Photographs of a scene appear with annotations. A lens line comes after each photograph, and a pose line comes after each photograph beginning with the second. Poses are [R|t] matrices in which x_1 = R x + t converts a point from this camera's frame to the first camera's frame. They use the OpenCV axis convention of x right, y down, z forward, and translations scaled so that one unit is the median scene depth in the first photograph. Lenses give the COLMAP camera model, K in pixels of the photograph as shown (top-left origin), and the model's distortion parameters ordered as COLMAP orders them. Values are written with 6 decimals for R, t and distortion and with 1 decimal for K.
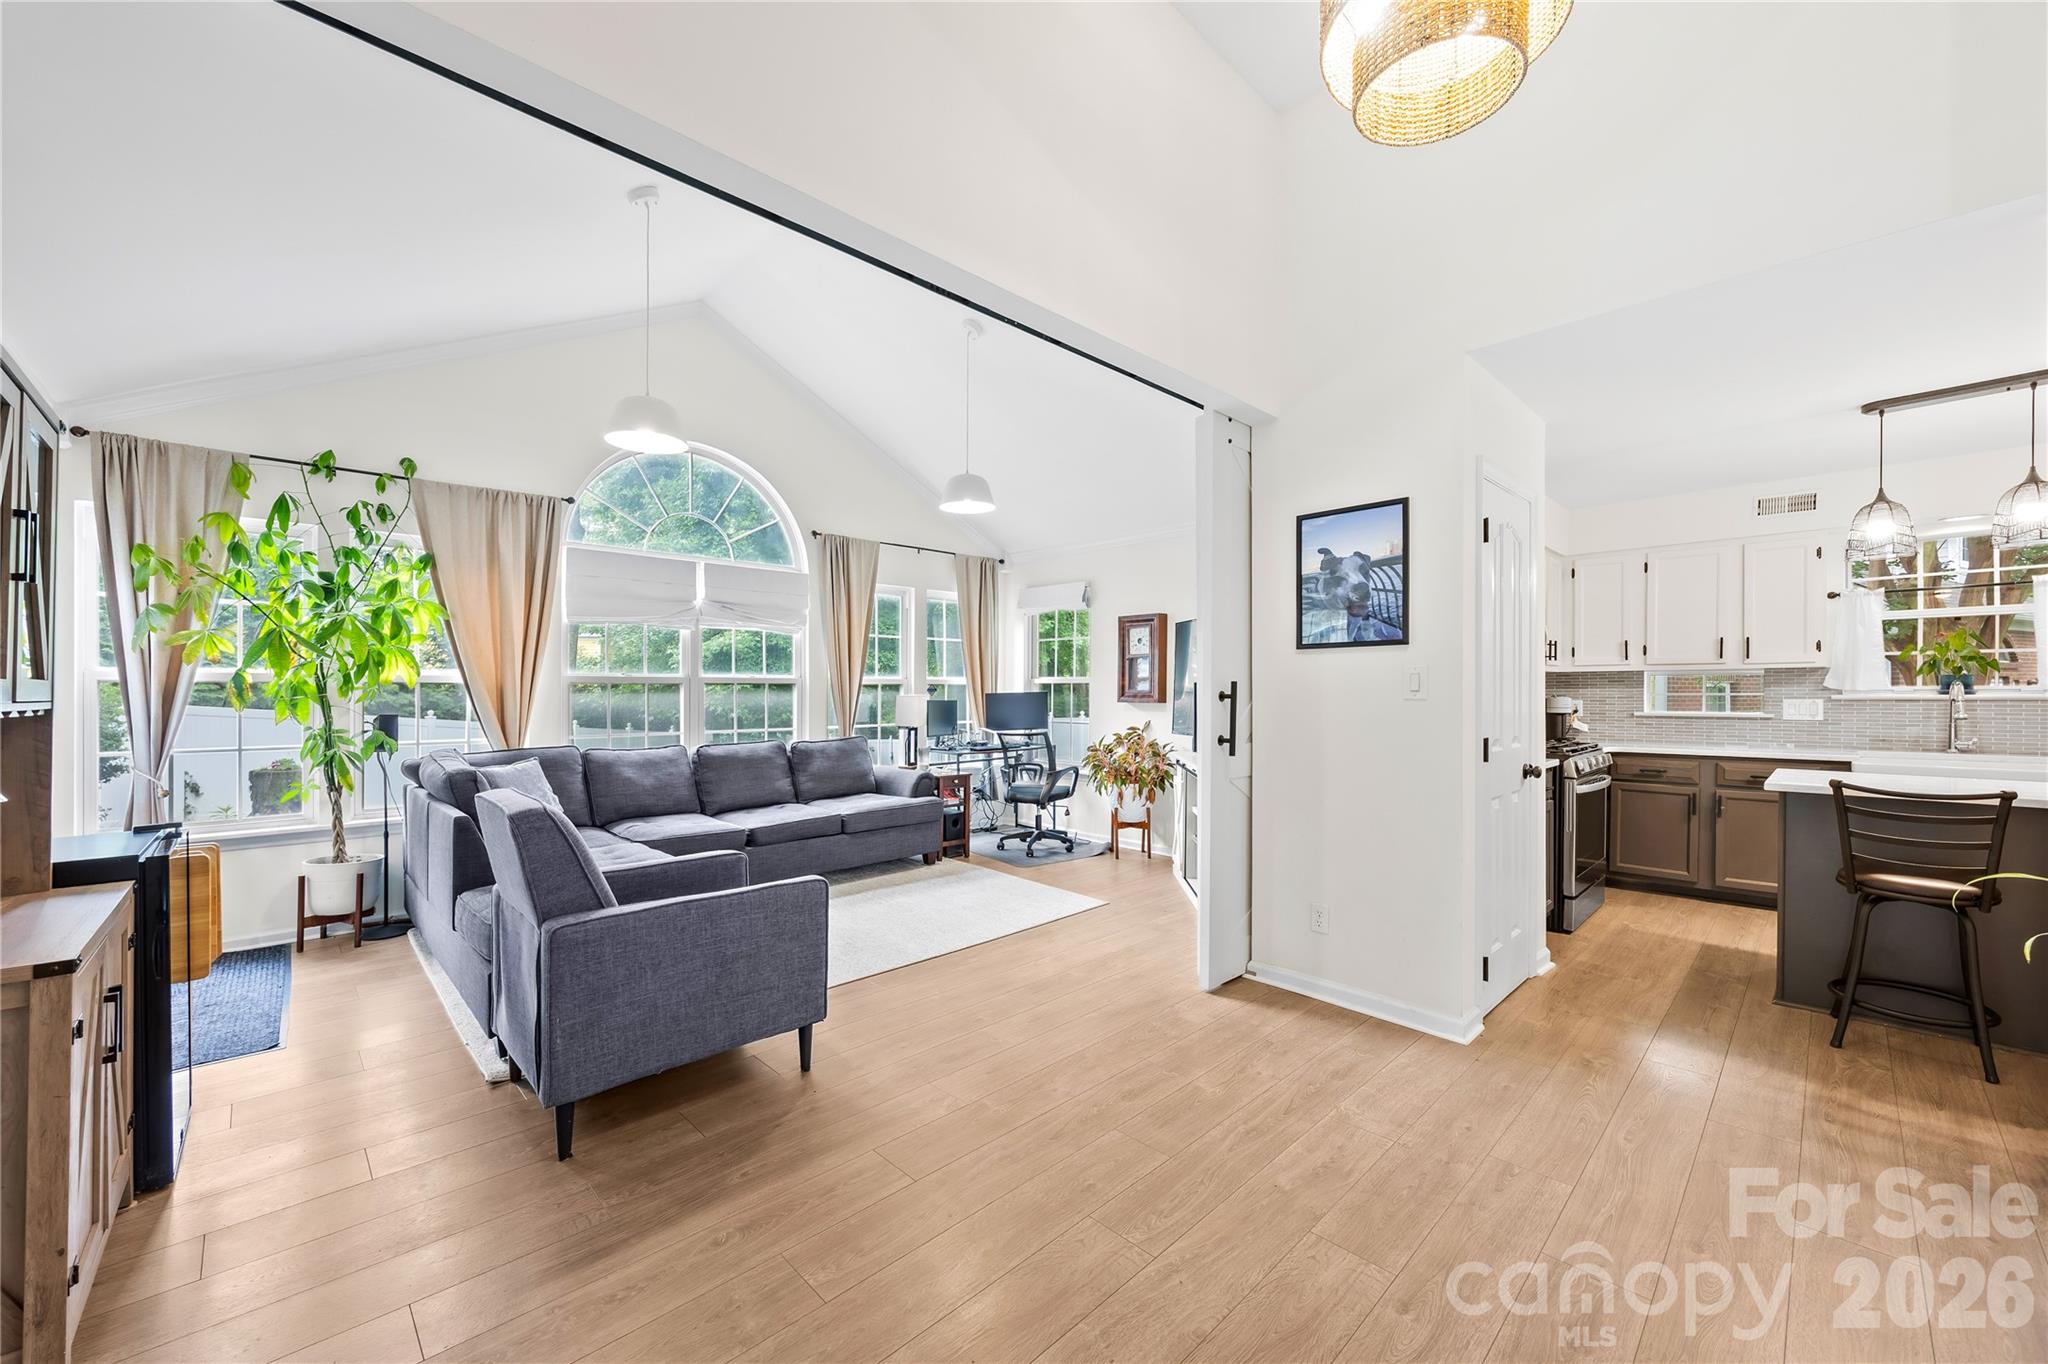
lens RADIAL K [[791.9, 0, 1040.7], [0, 791.9, 703.7], [0, 0, 1]] dist [-0.006997, -0.000010]
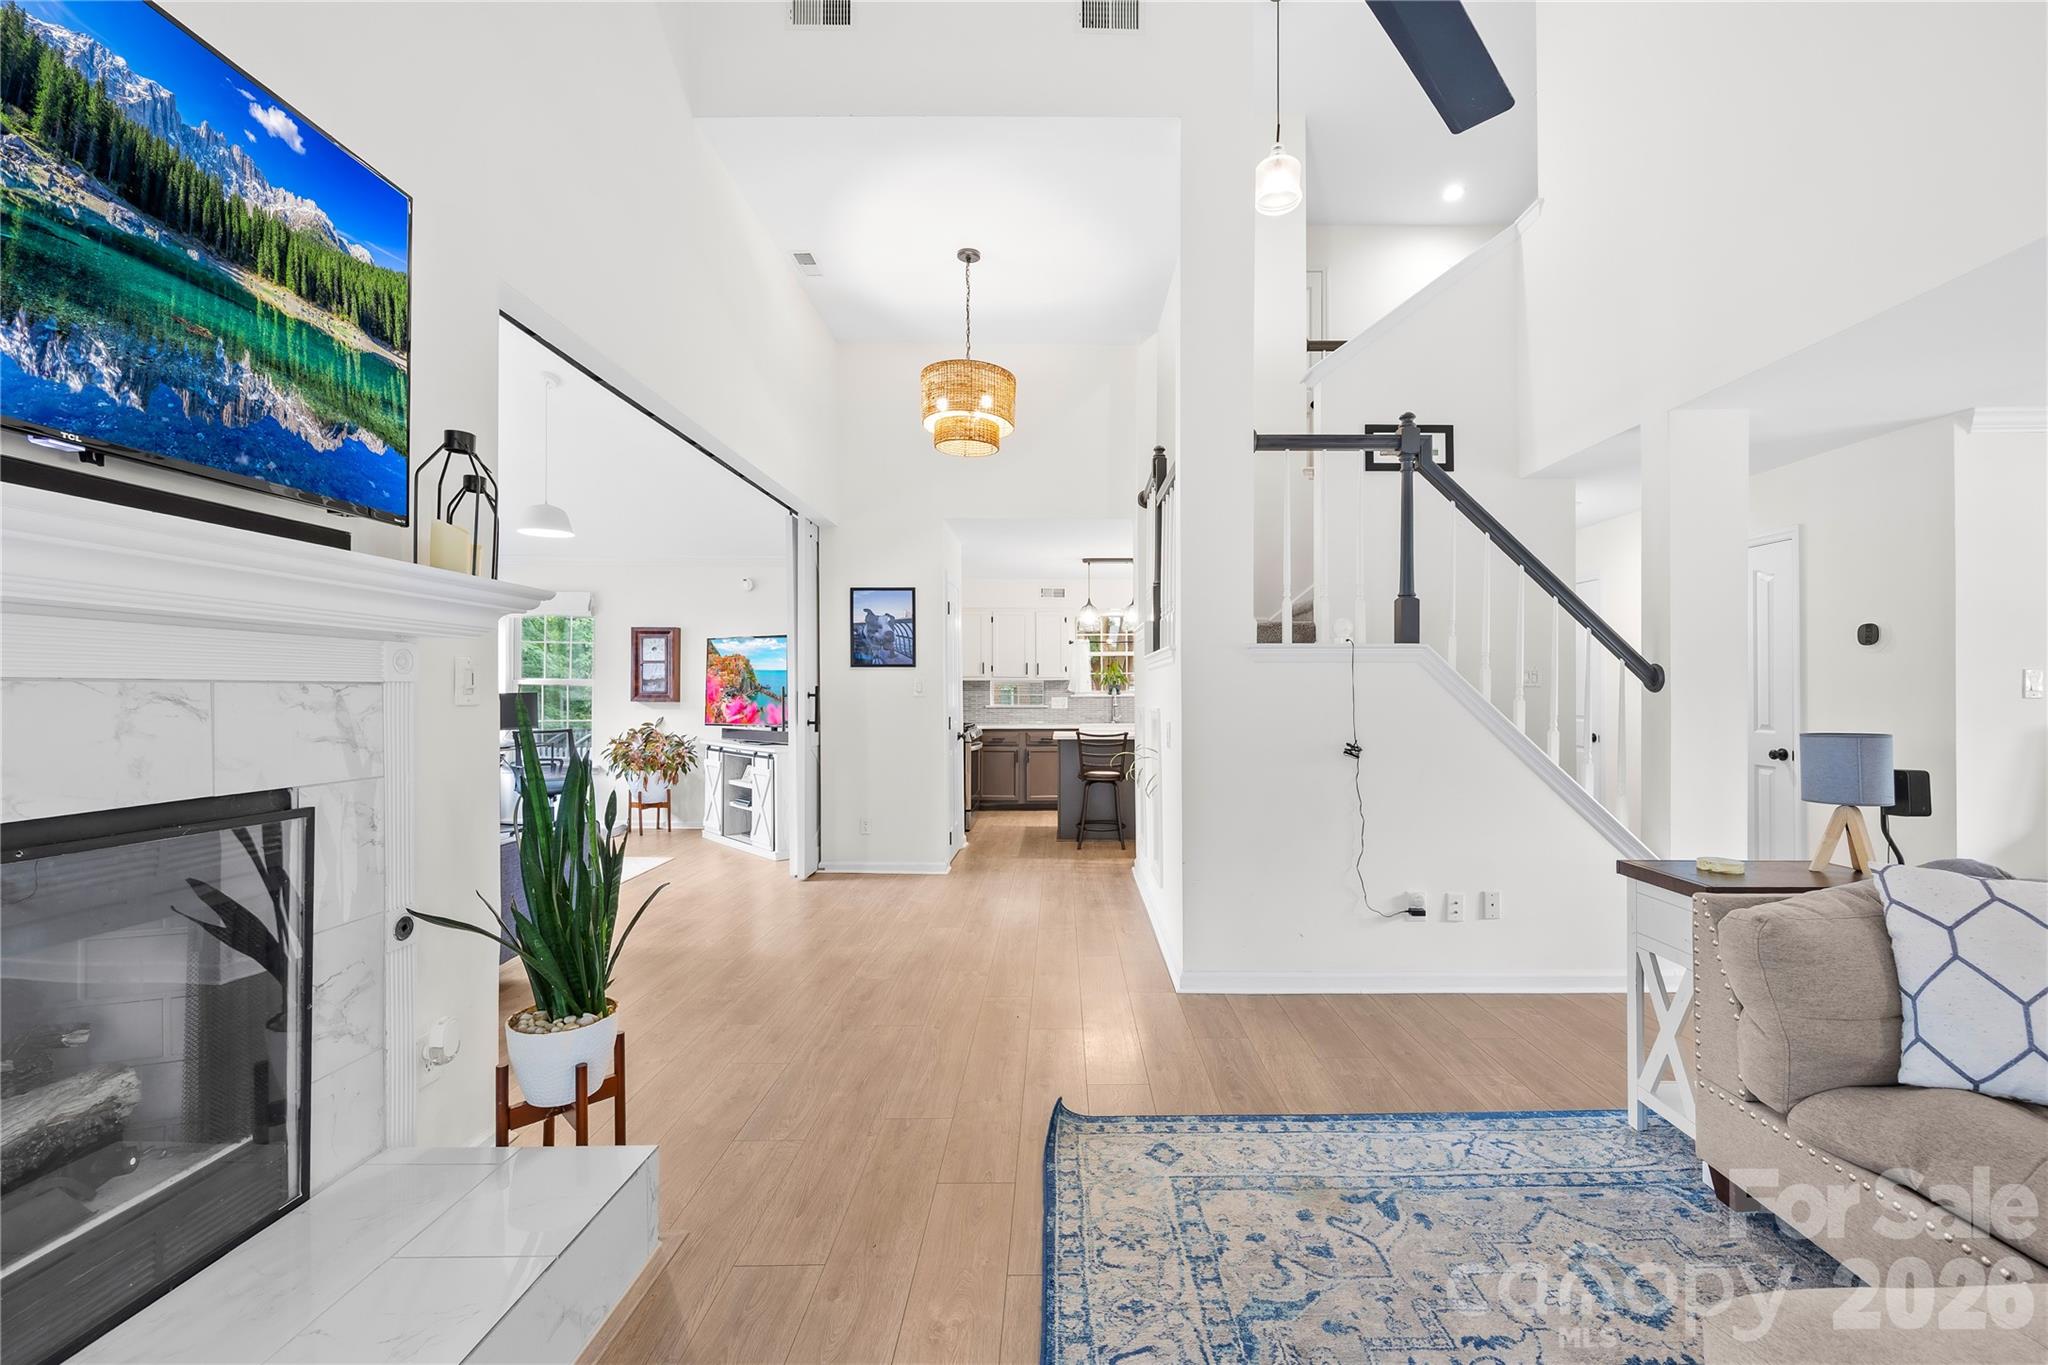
lens RADIAL K [[832.3, 0, 1065.1], [0, 832.3, 685.6], [0, 0, 1]] dist [-0.001442, 0.000003]
pose [[0.698938, 0.007625, 0.715141, -0.397918], [0.010202, 0.999735, -0.020631, 0.007402], [-0.715109, 0.021716, 0.698675, -0.356107]]
